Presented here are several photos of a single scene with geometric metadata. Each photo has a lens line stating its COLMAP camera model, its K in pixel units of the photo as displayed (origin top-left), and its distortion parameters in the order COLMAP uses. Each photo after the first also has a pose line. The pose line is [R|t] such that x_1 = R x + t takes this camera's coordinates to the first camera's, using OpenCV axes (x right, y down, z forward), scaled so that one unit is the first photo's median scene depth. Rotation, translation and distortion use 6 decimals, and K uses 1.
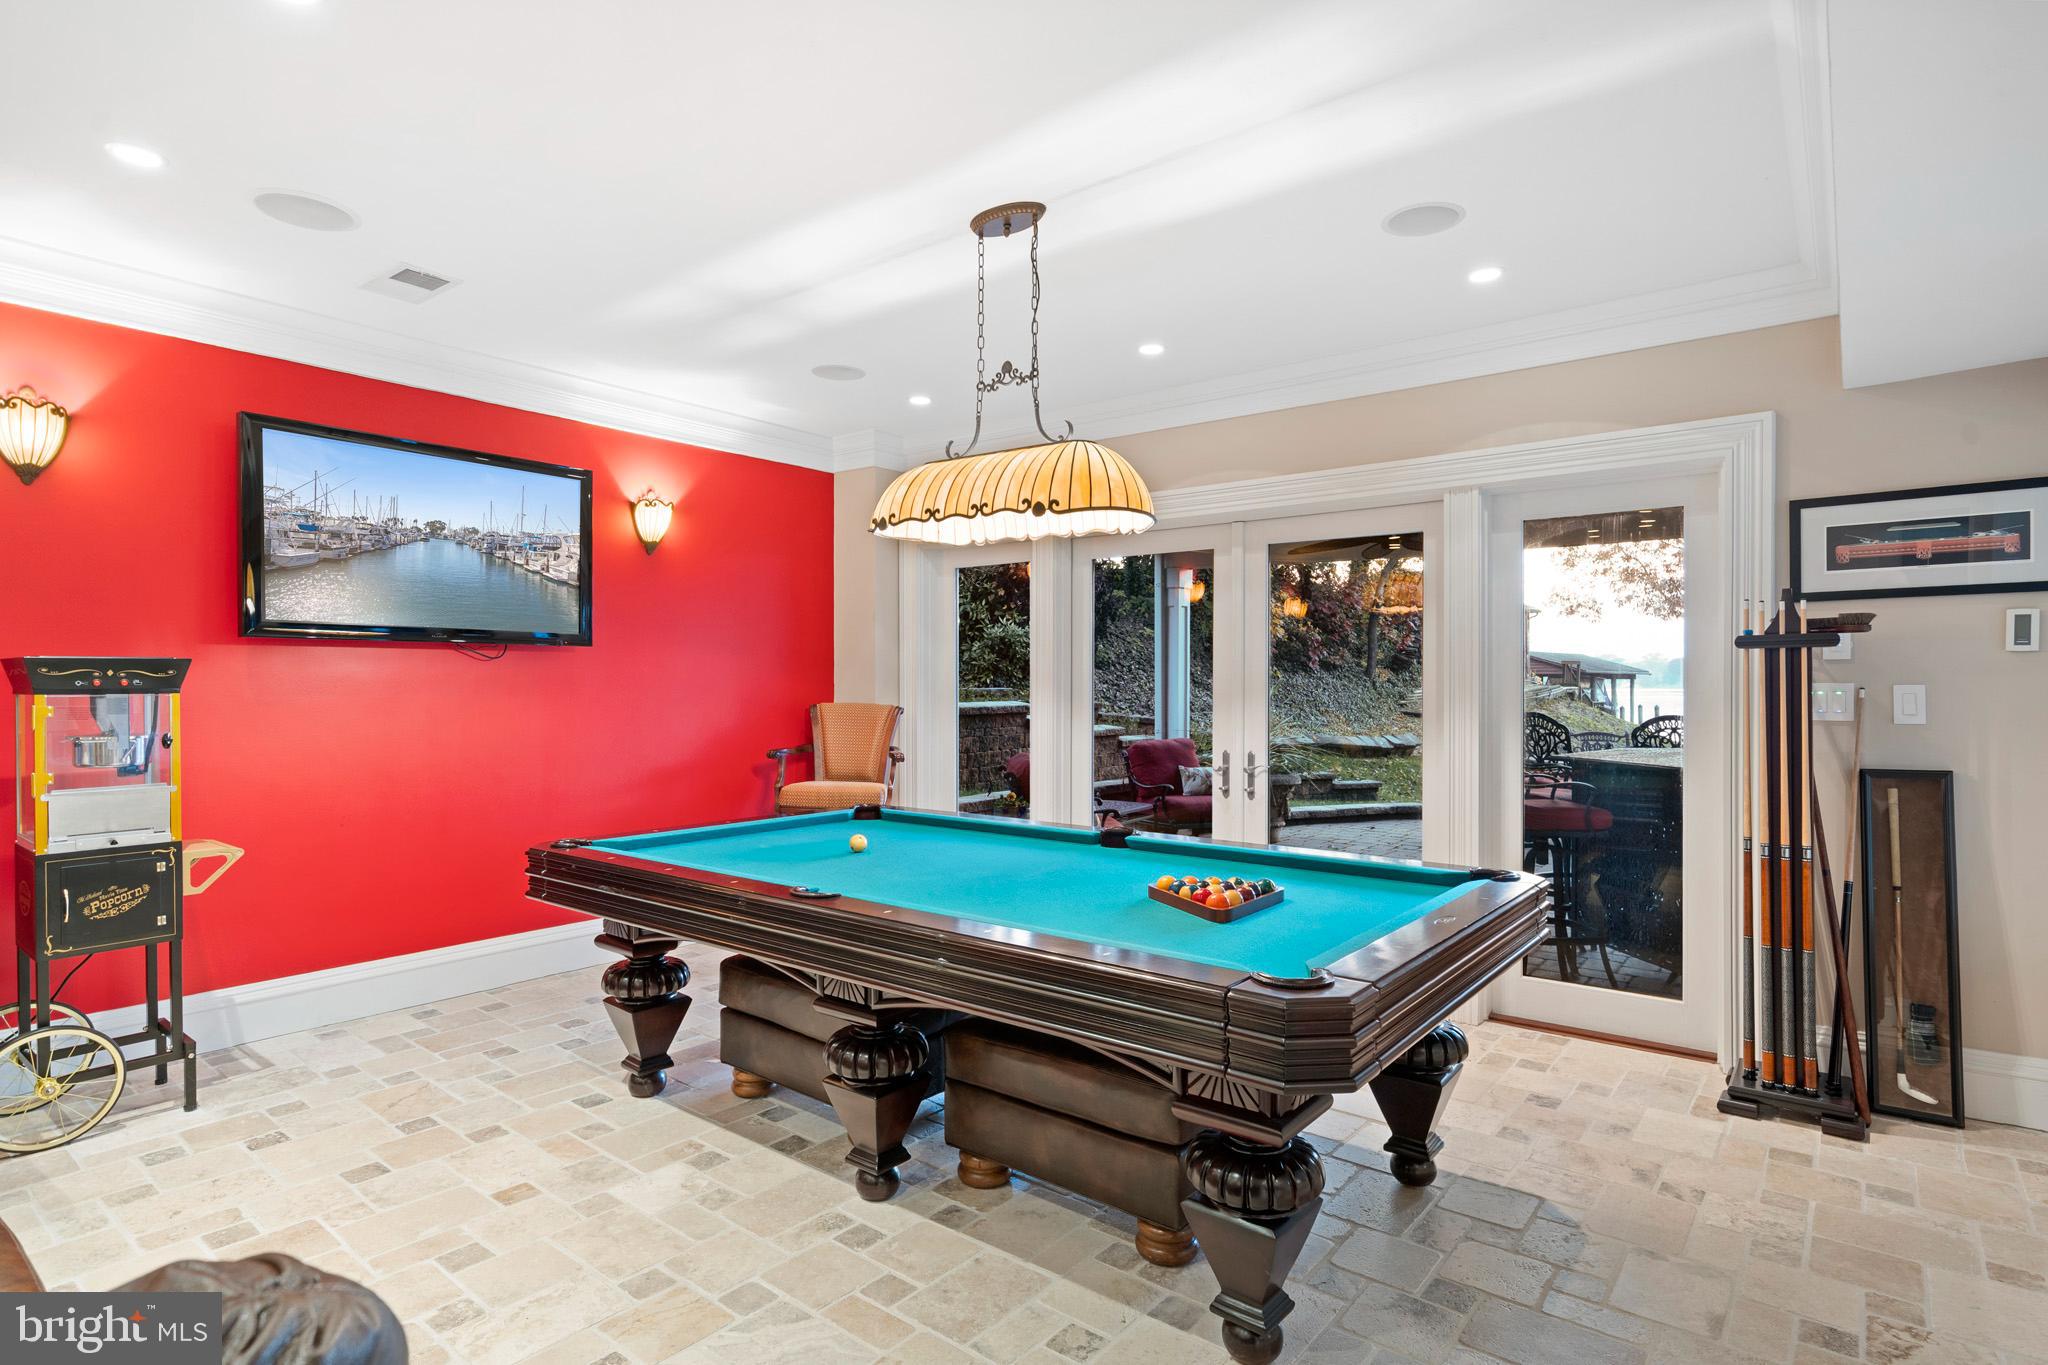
lens RADIAL K [[1069.4, 0, 1024.0], [0, 1069.4, 682.5], [0, 0, 1]] dist [0.002360, 0.000199]
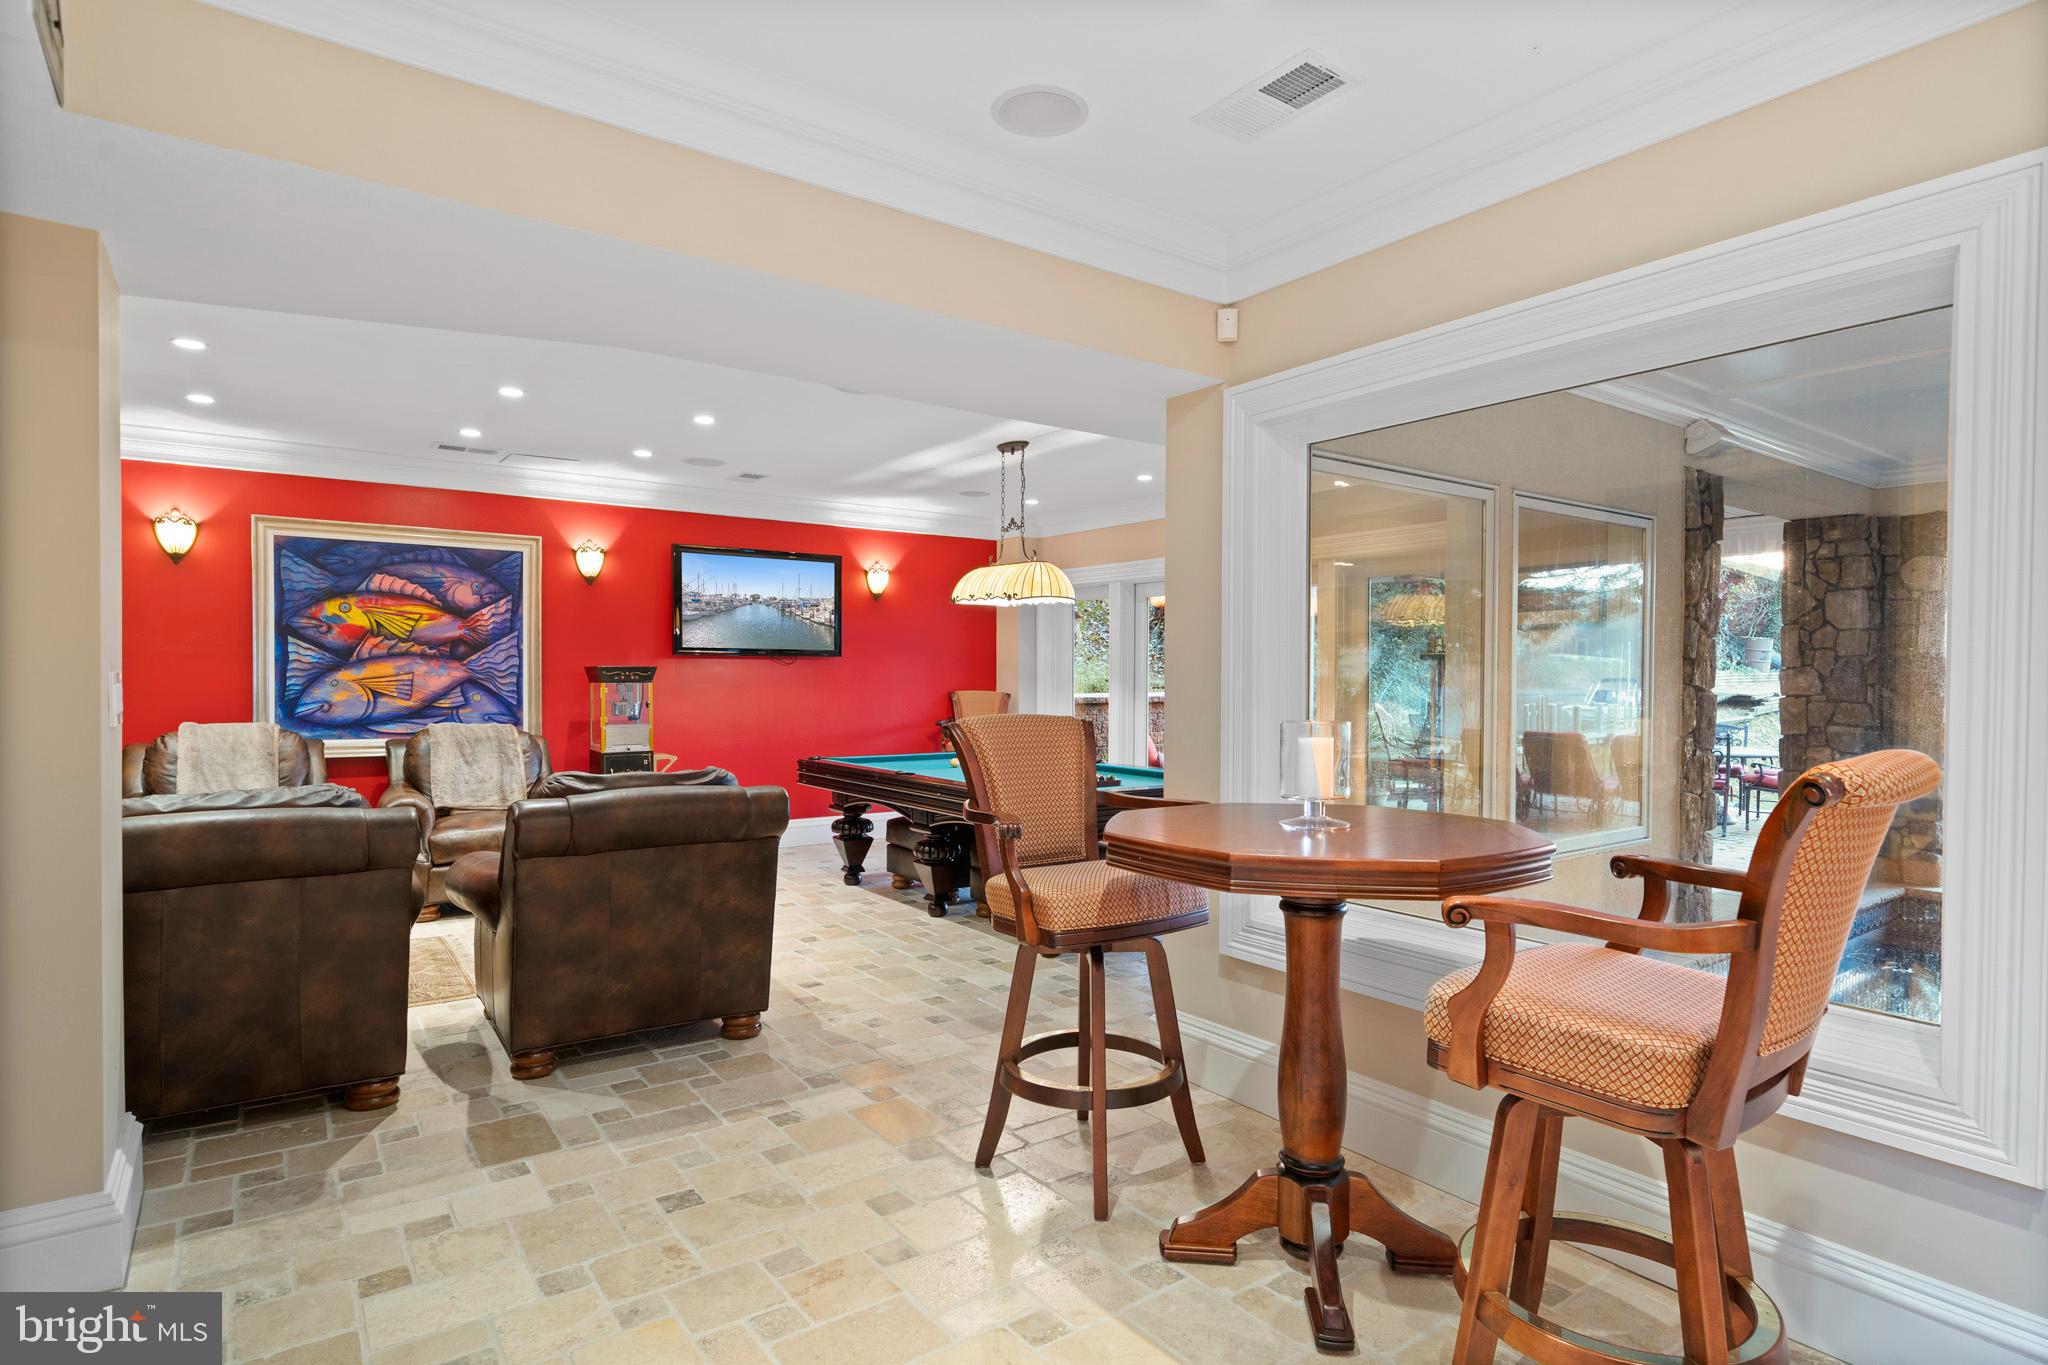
lens RADIAL K [[1088.4, 0, 1017.4], [0, 1088.4, 700.2], [0, 0, 1]] dist [-0.001229, -0.000627]
pose [[0.958624, 0.009446, -0.284519, 0.512672], [-0.003770, 0.999783, 0.020489, -0.002345], [0.284650, -0.018569, 0.958452, -0.845164]]
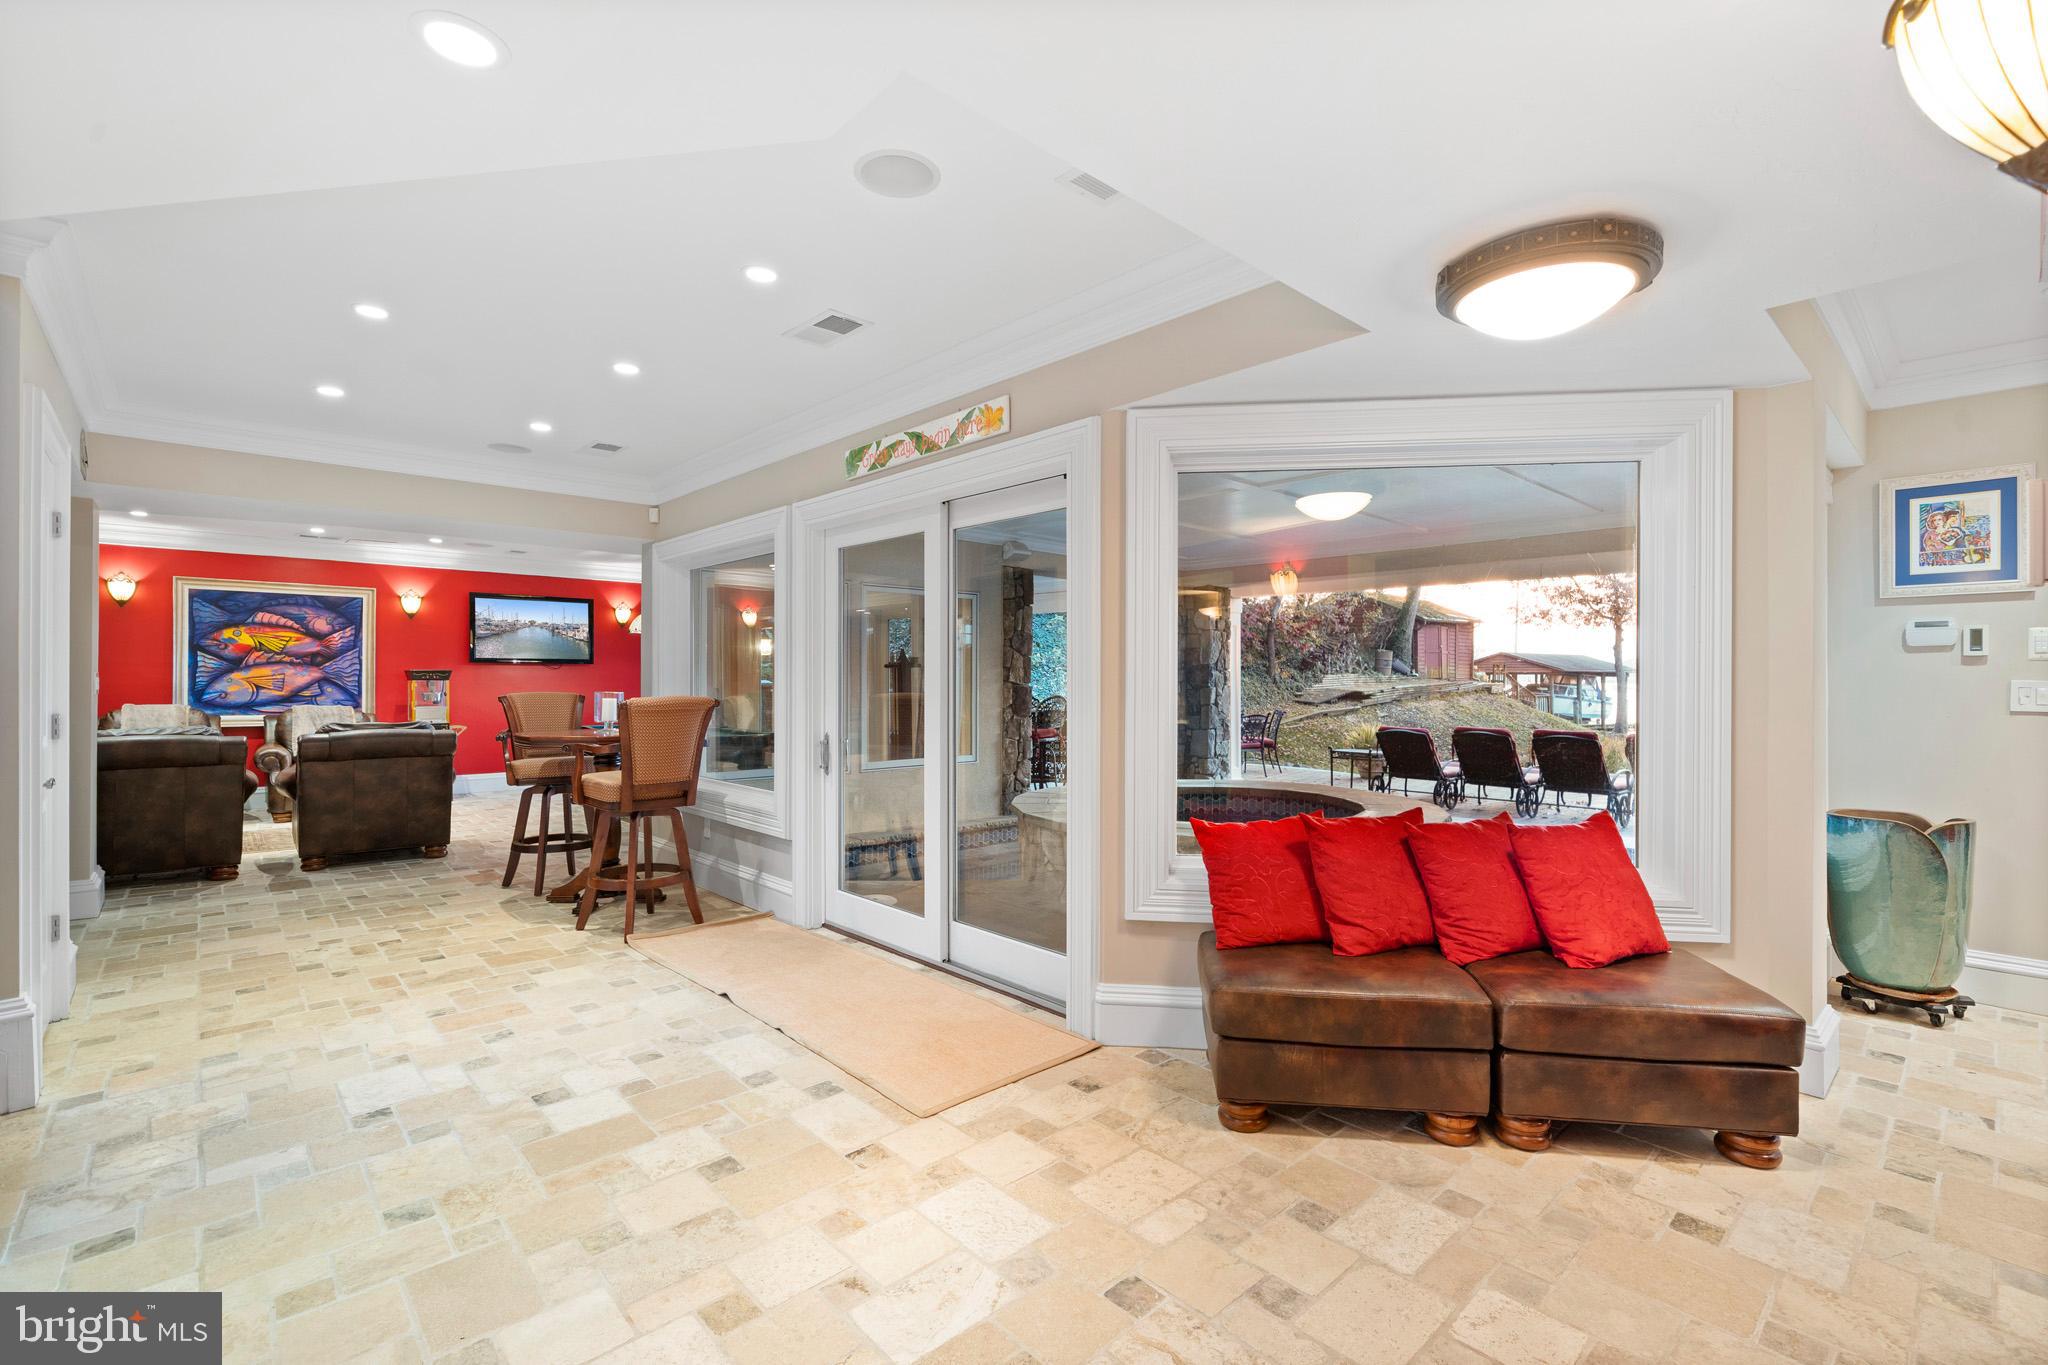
lens RADIAL K [[931.4, 0, 1024.0], [0, 931.4, 682.5], [0, 0, 1]] dist [-0.001891, -0.000062]
pose [[0.985187, 0.004158, -0.171435, 1.456068], [-0.003806, 0.999990, 0.002381, 0.002463], [0.171443, -0.001693, 0.985193, -1.539255]]
